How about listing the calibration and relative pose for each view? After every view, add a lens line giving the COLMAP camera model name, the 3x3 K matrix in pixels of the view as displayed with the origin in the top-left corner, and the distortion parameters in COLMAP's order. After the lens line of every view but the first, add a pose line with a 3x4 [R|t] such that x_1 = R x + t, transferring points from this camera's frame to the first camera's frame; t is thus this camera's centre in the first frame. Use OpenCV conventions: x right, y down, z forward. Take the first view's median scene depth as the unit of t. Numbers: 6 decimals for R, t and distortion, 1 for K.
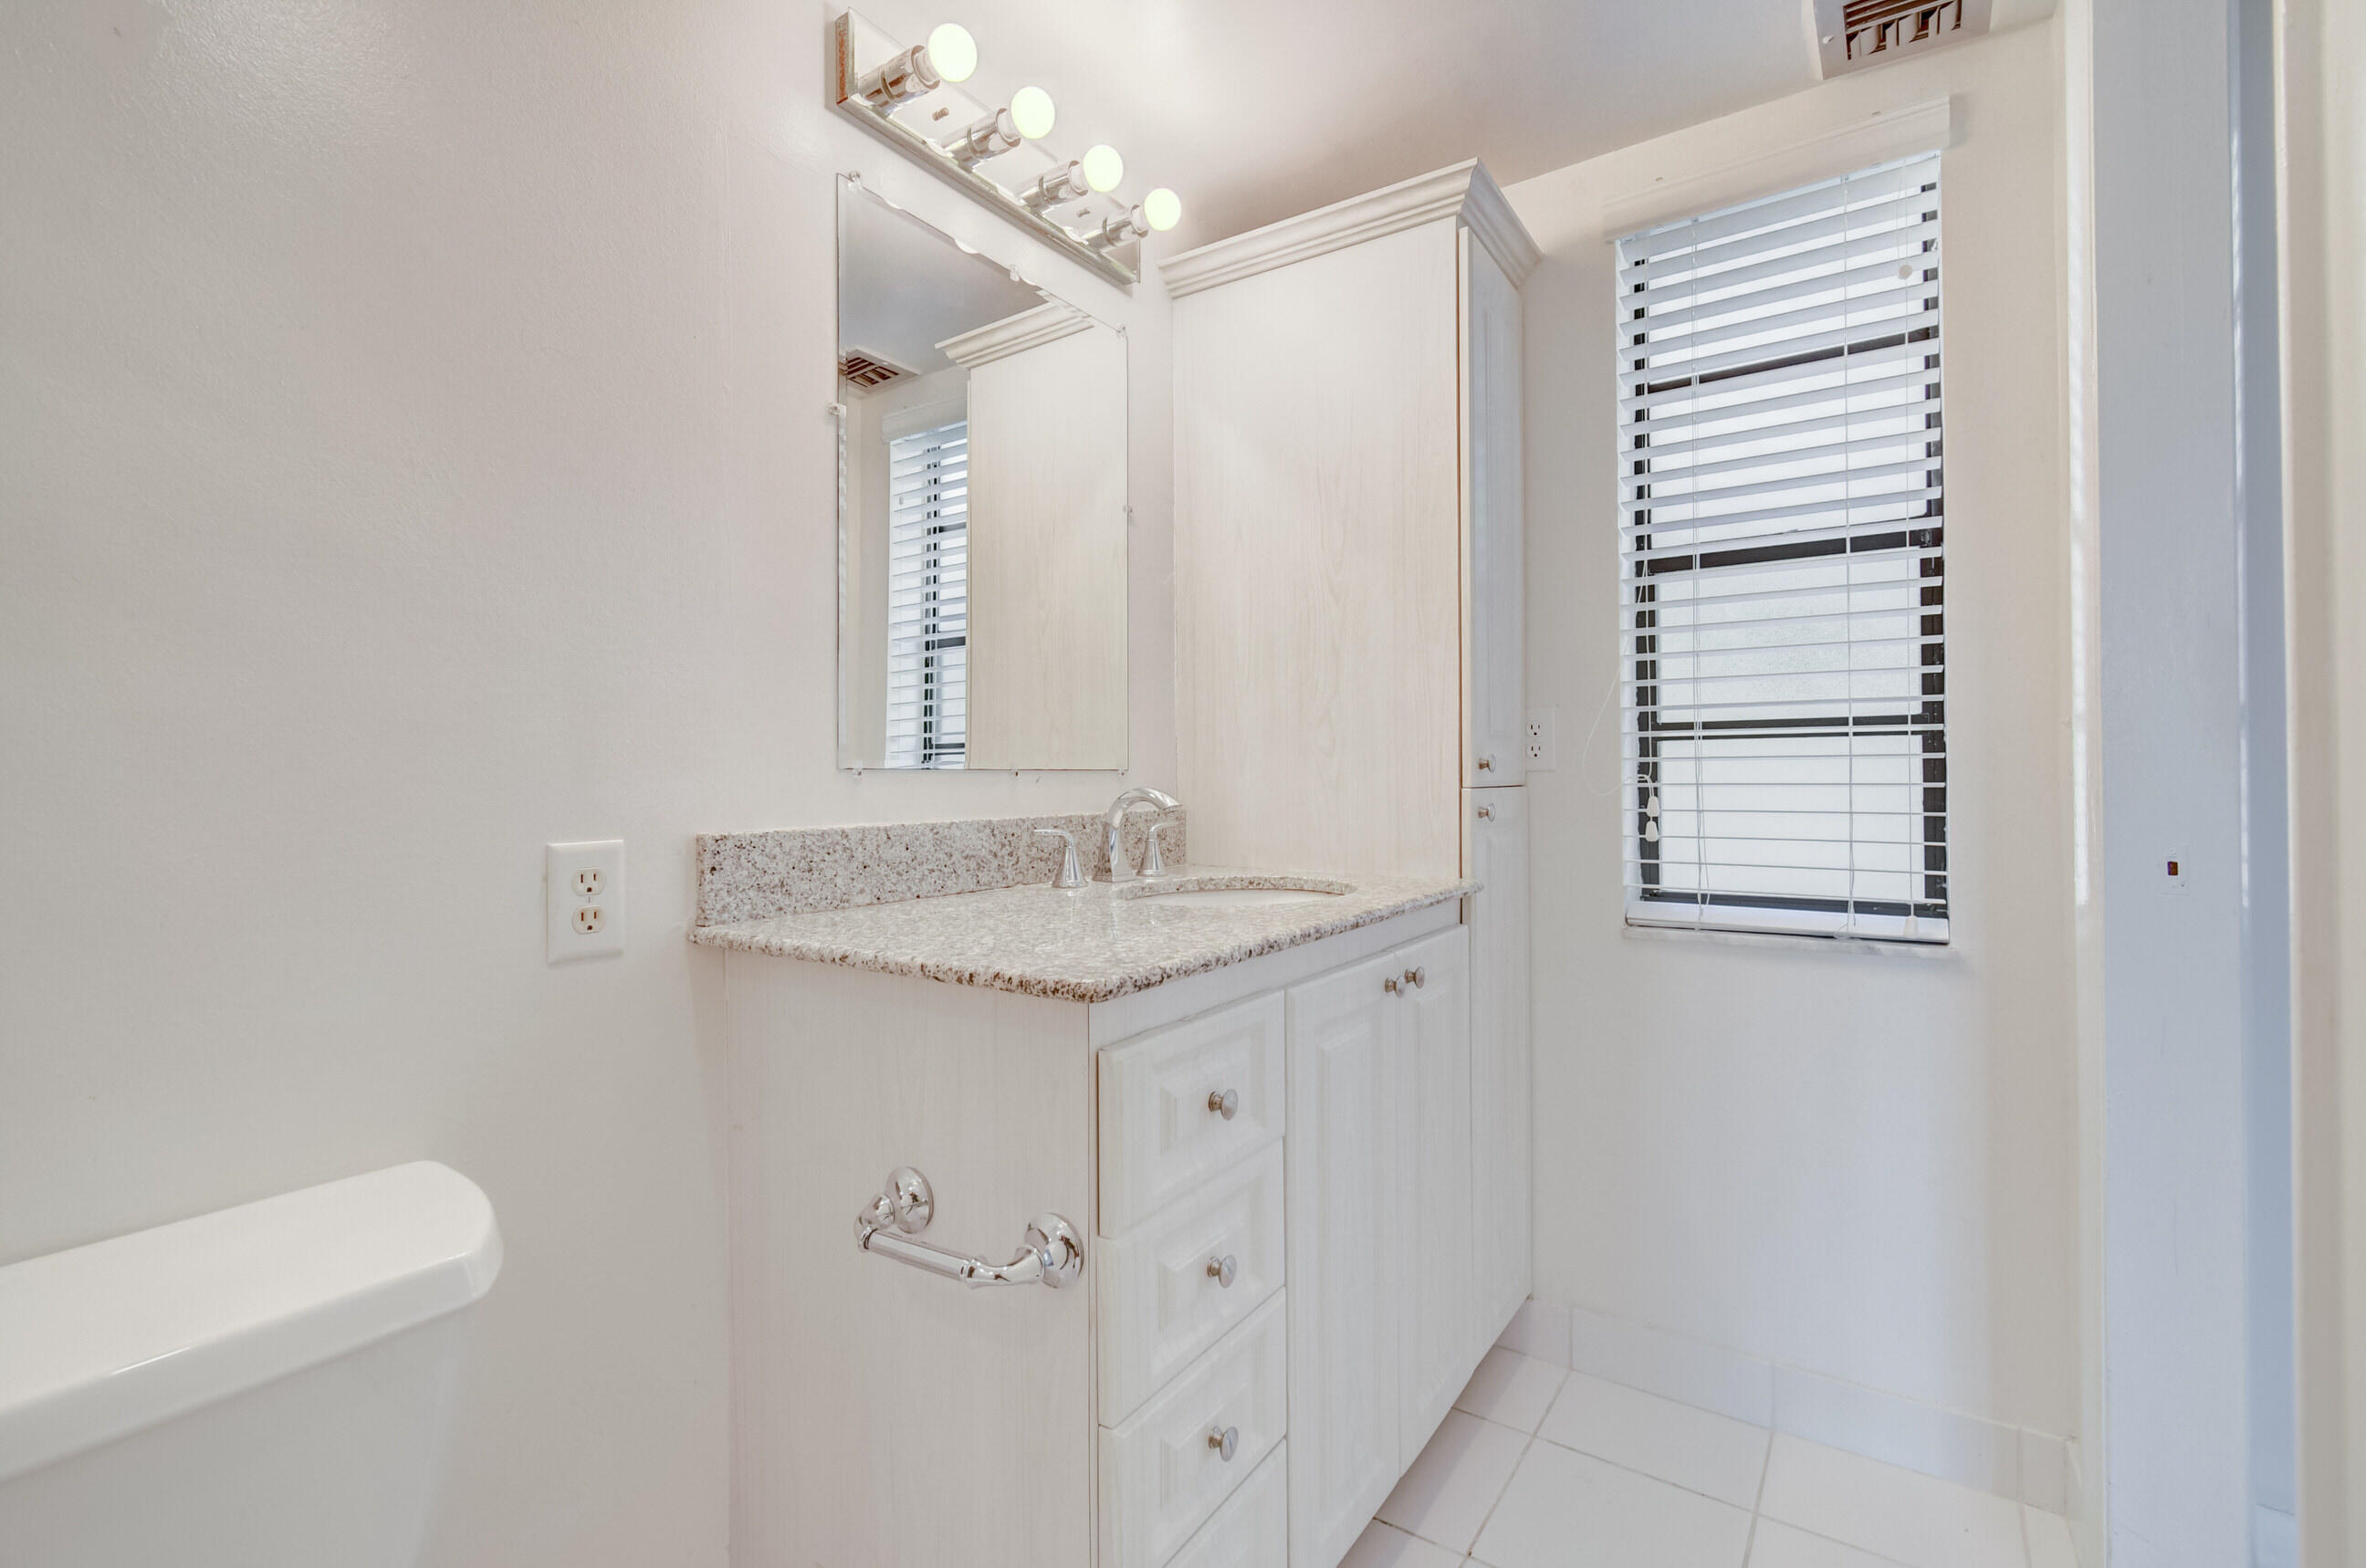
lens RADIAL K [[1059.6, 0, 1152.8], [0, 1059.6, 767.7], [0, 0, 1]] dist [0.011509, -0.007229]
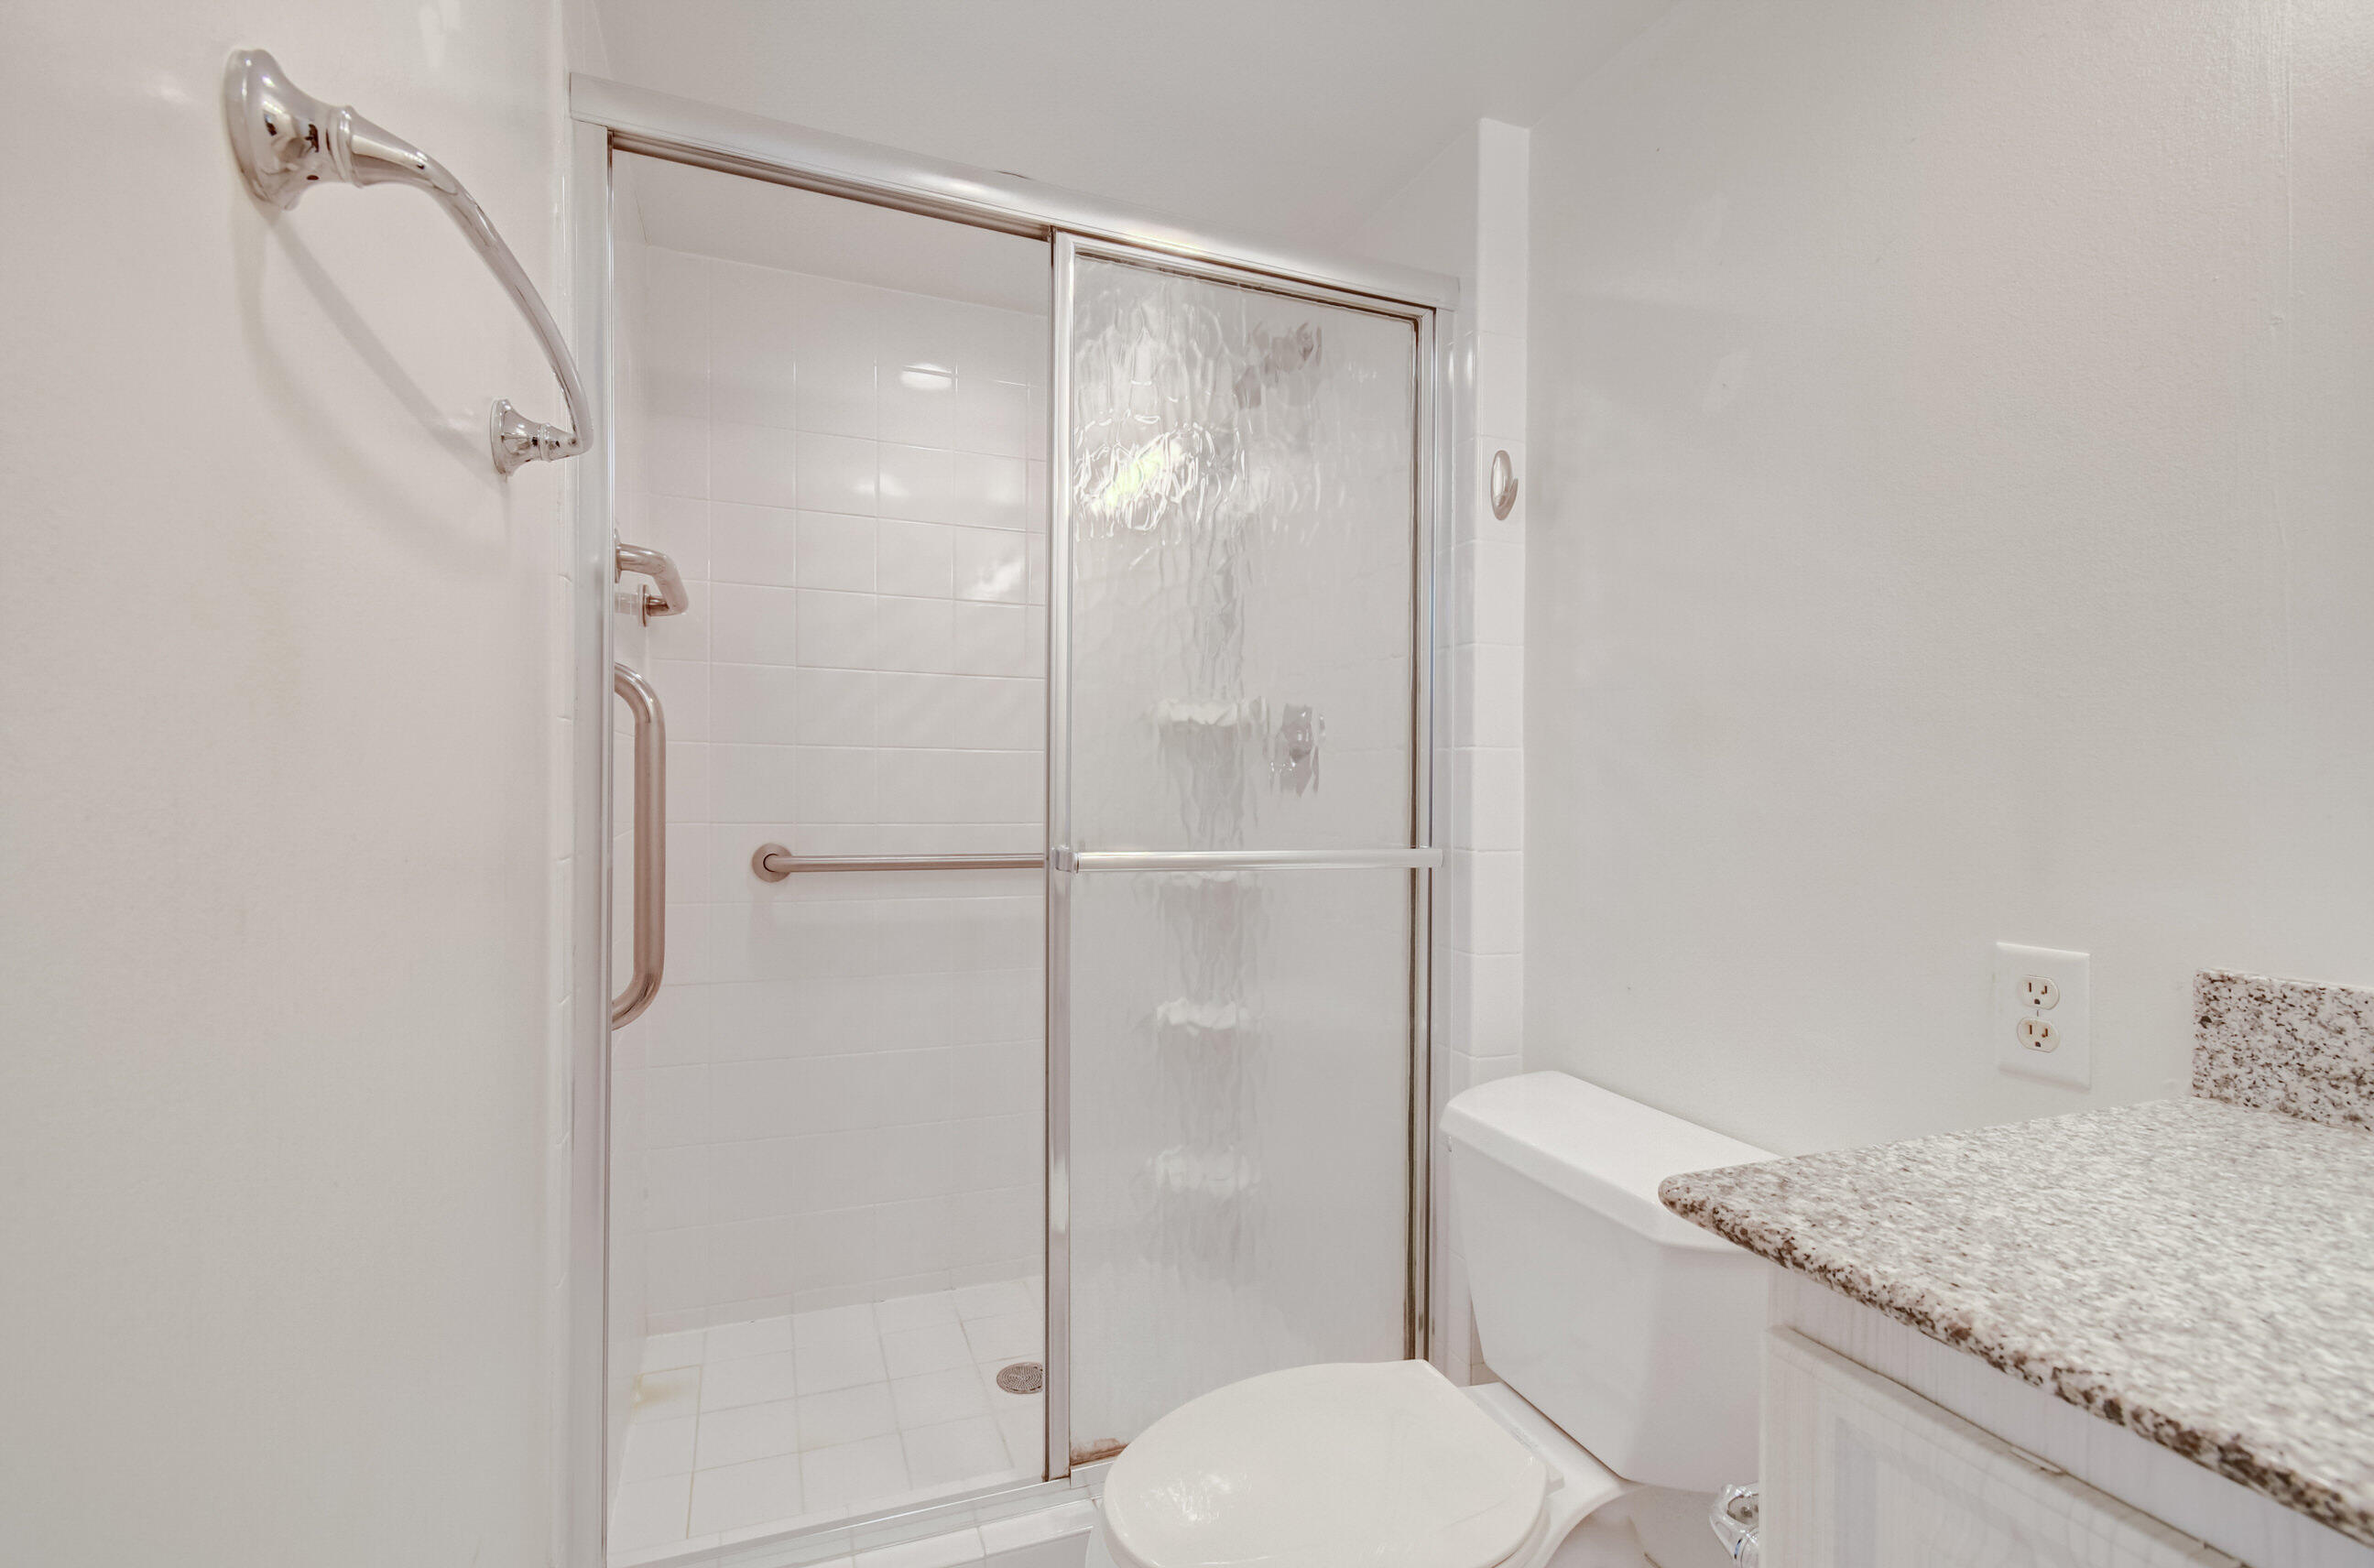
lens RADIAL K [[1063.2, 0, 1156.7], [0, 1063.2, 767.7], [0, 0, 1]] dist [0.011509, -0.007229]
pose [[-0.565802, -0.011971, -0.824454, 0.538591], [-0.001558, 0.999908, -0.013449, -0.058821], [0.824539, -0.006326, -0.565769, 0.763102]]
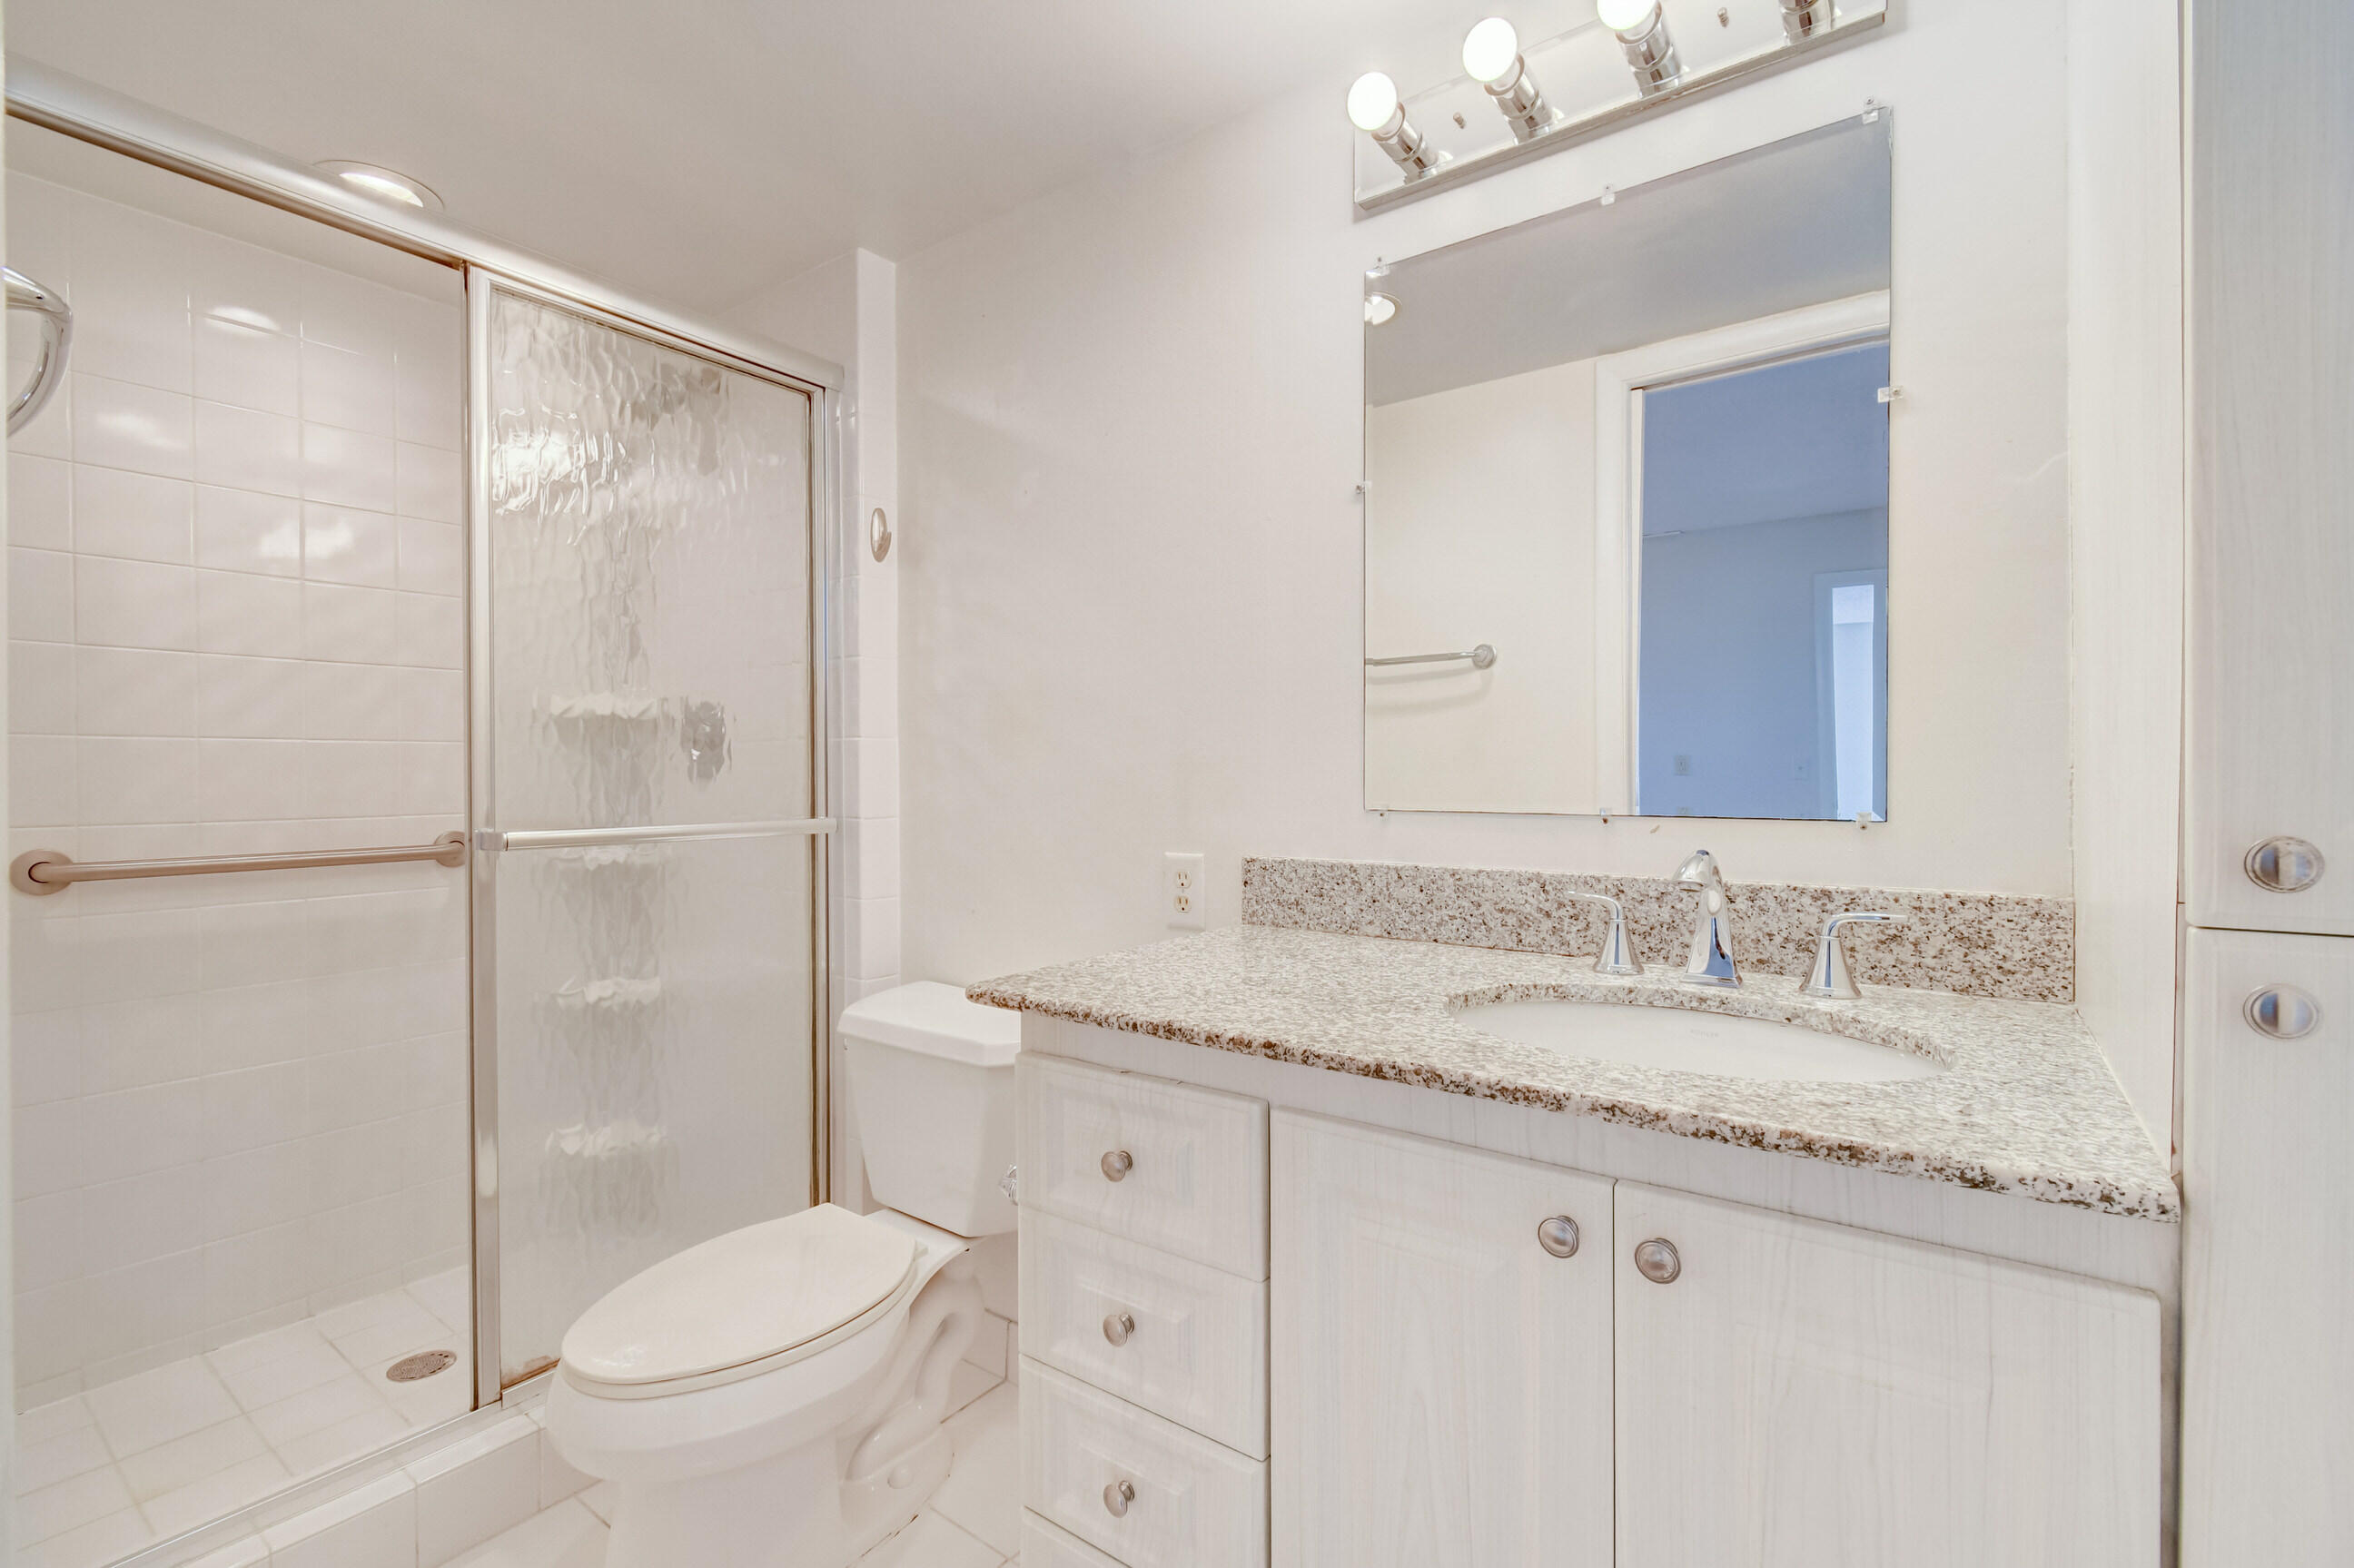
lens RADIAL K [[1043.1, 0, 1159.7], [0, 1043.1, 763.6], [0, 0, 1]] dist [0.003214, 0.000020]
pose [[-0.035659, -0.000762, -0.999364, 0.851944], [0.015321, 0.999882, -0.001309, -0.052174], [0.999247, -0.015357, -0.035643, 0.869336]]
